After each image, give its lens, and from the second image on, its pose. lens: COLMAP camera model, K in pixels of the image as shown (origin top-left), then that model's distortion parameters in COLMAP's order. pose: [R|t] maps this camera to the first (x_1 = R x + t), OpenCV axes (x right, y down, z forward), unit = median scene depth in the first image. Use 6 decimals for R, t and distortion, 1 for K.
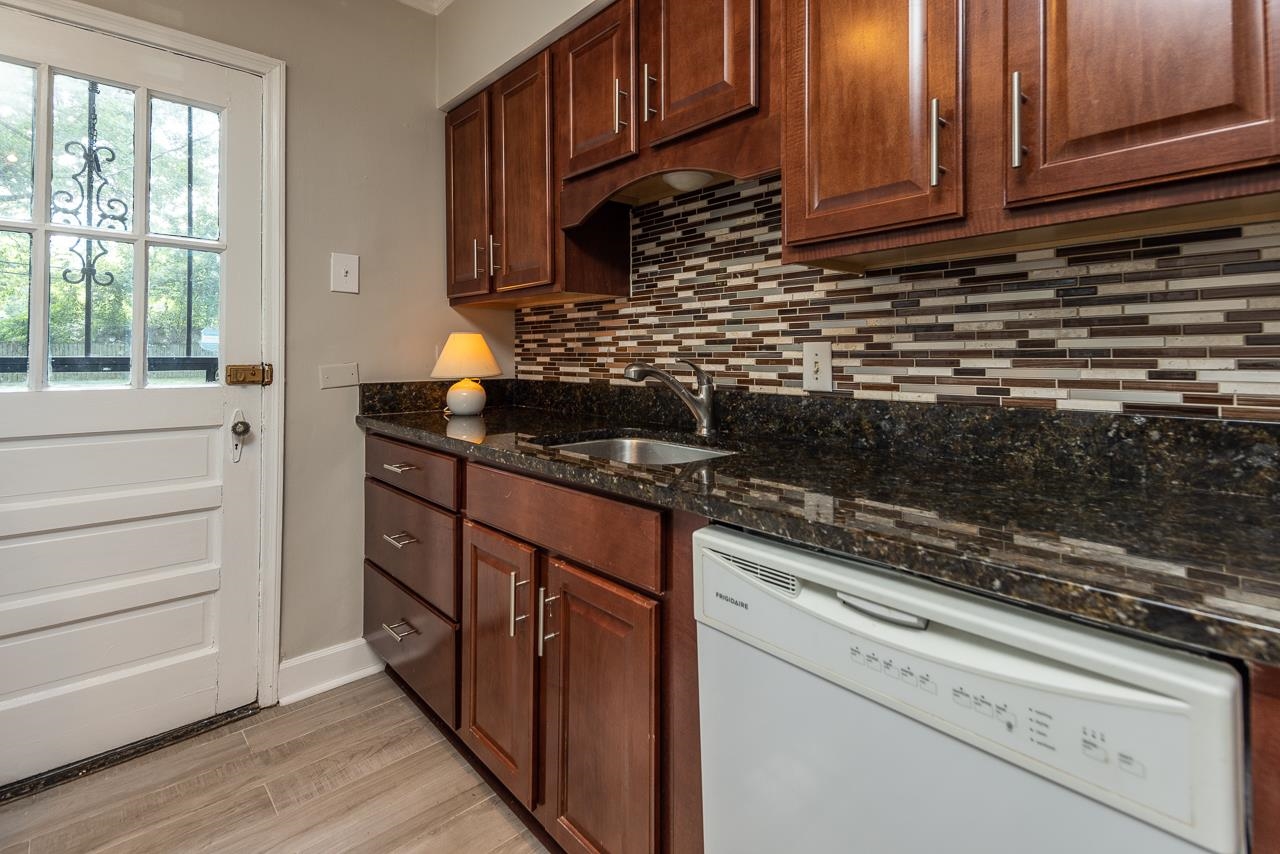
lens RADIAL K [[601.2, 0, 636.3], [0, 601.2, 352.3], [0, 0, 1]] dist [0.022663, -0.000322]
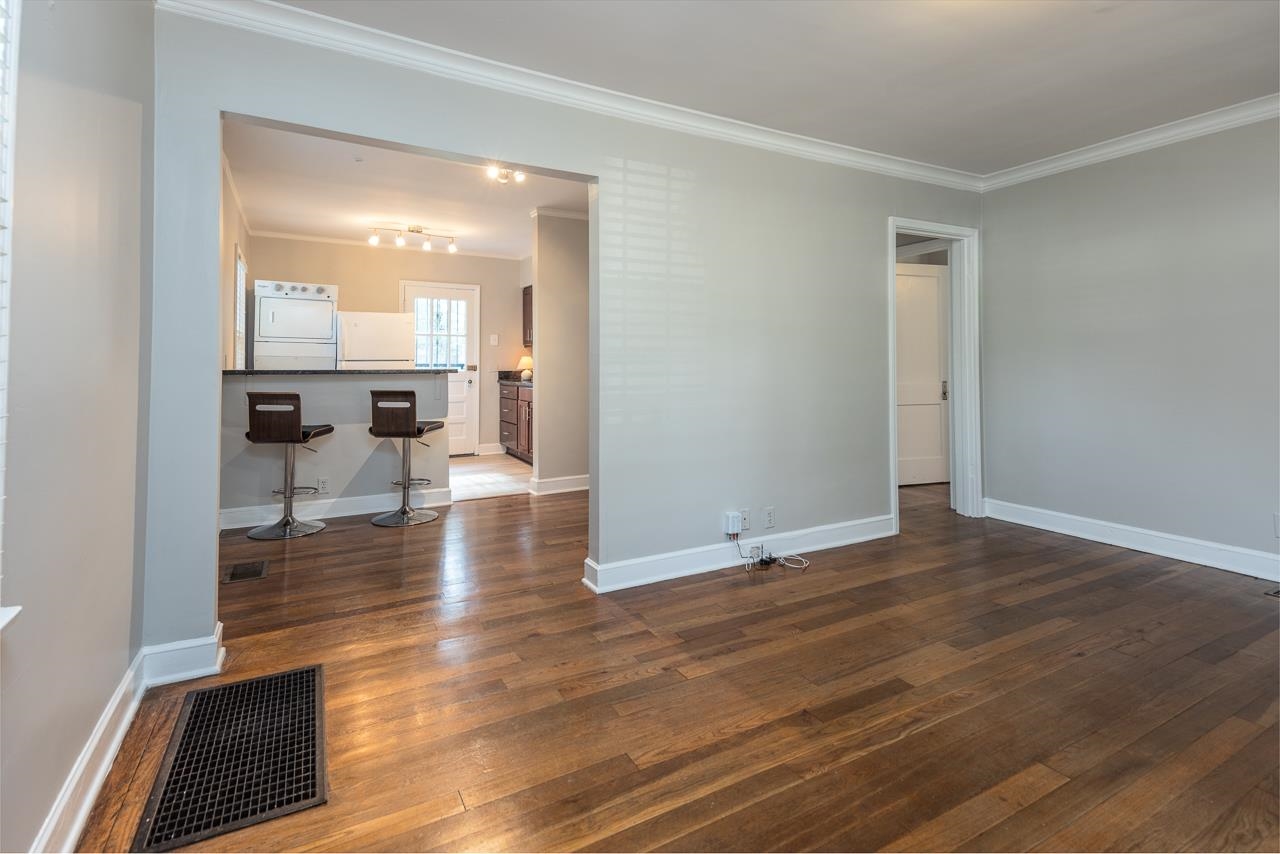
lens RADIAL K [[612.5, 0, 639.4], [0, 612.5, 352.1], [0, 0, 1]] dist [0.056133, -0.022753]
pose [[0.972920, -0.008026, -0.231003, 1.289234], [0.004685, 0.999876, -0.015009, -0.001008], [0.231095, 0.013520, 0.972837, -2.525432]]
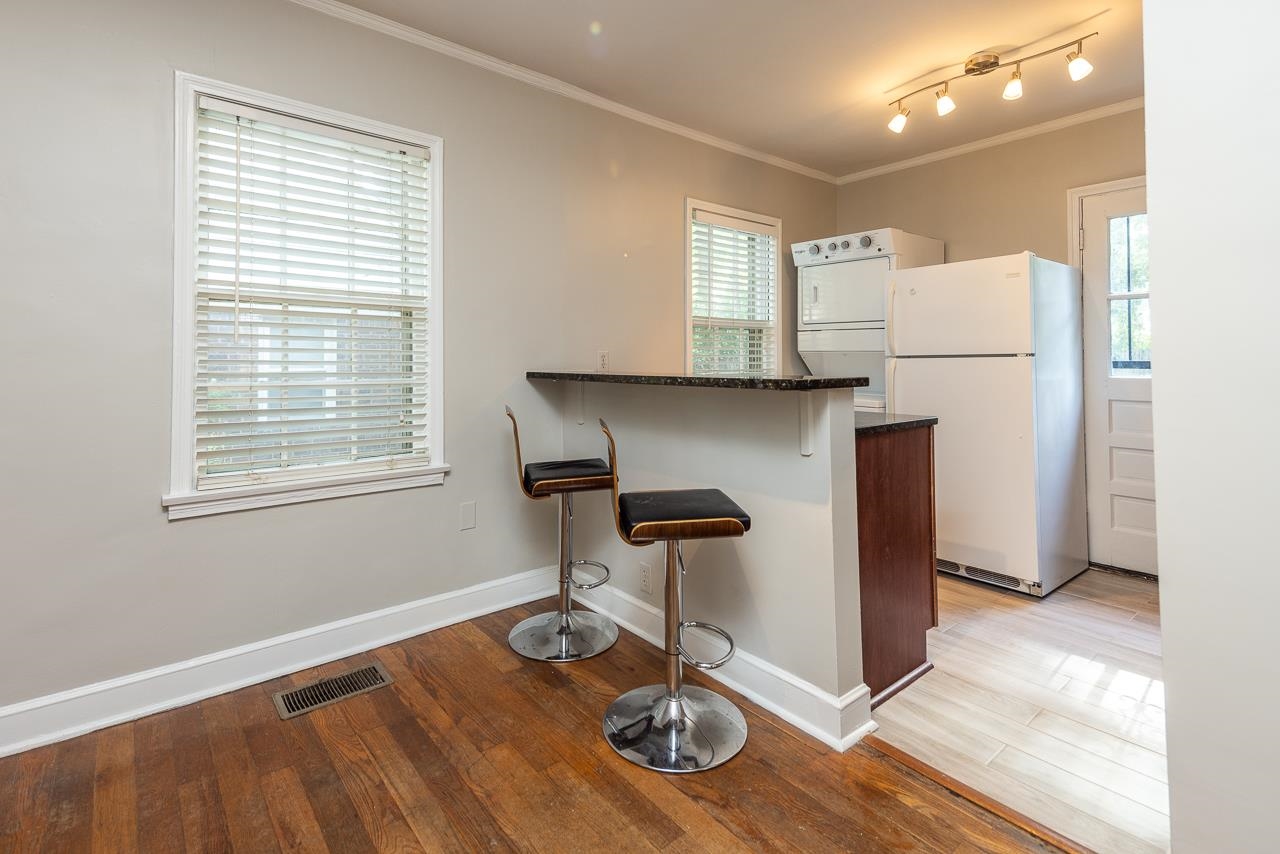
lens RADIAL K [[601.2, 0, 636.3], [0, 601.2, 352.3], [0, 0, 1]] dist [0.022663, -0.000322]
pose [[-0.050330, -0.020247, -0.998527, 0.872513], [0.008160, 0.999753, -0.020683, 0.004856], [0.998699, -0.009189, -0.050153, -0.441894]]
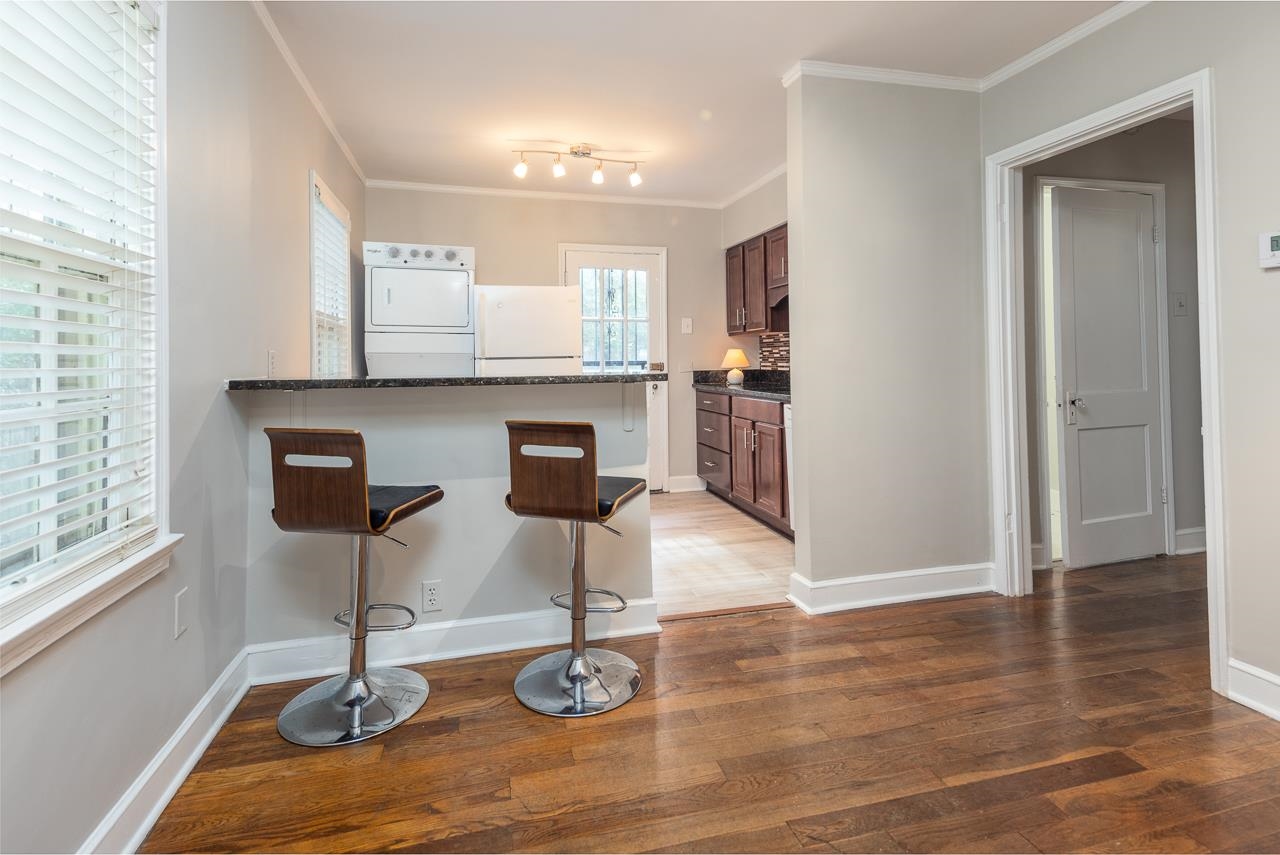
lens RADIAL K [[601.2, 0, 636.3], [0, 601.2, 352.8], [0, 0, 1]] dist [0.022663, -0.000322]
pose [[0.888420, -0.018045, -0.458676, 0.496392], [0.016584, 0.999836, -0.007214, -0.007508], [0.458732, -0.001198, 0.888574, -1.380620]]
